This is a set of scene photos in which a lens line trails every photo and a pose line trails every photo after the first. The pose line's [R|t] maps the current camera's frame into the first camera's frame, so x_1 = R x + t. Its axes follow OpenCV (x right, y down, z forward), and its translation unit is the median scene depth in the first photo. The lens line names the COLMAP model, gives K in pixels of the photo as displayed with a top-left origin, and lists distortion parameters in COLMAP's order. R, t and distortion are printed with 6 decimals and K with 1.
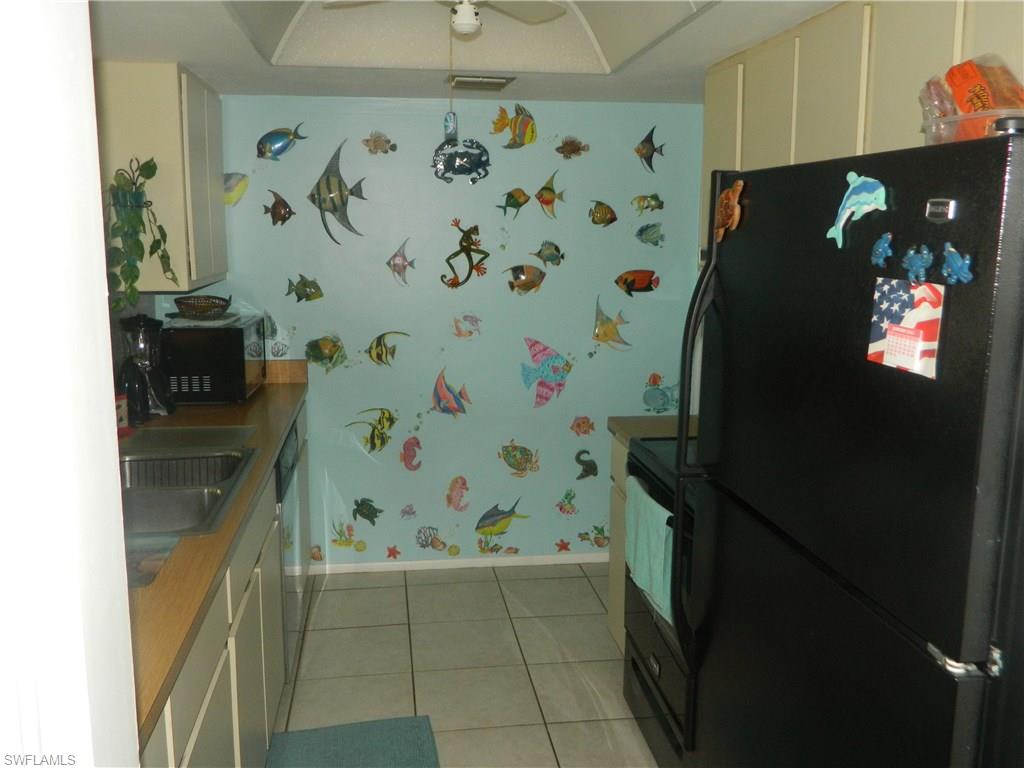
lens RADIAL K [[916.9, 0, 511.3], [0, 916.9, 381.6], [0, 0, 1]] dist [-0.009499, -0.027185]
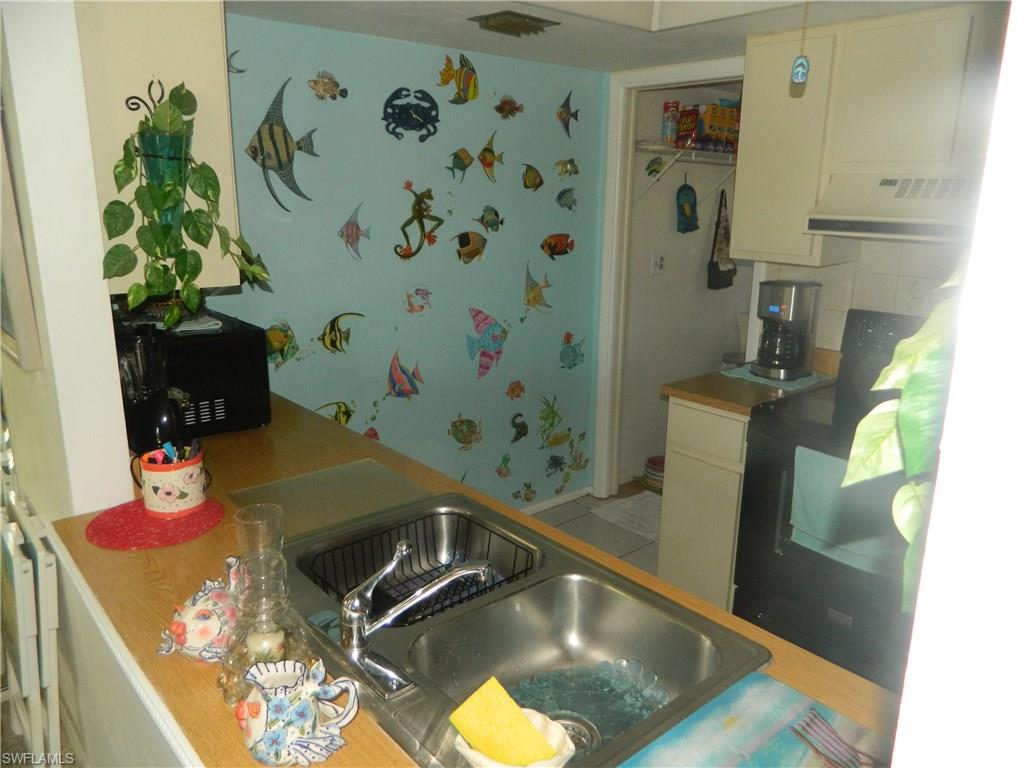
lens RADIAL K [[756.6, 0, 513.8], [0, 756.6, 388.3], [0, 0, 1]] dist [-0.003049, 0.002719]
pose [[0.833092, -0.133067, 0.536891, -0.390482], [0.080870, 0.989504, 0.119761, -0.056953], [-0.547191, -0.056354, 0.835108, 0.311824]]
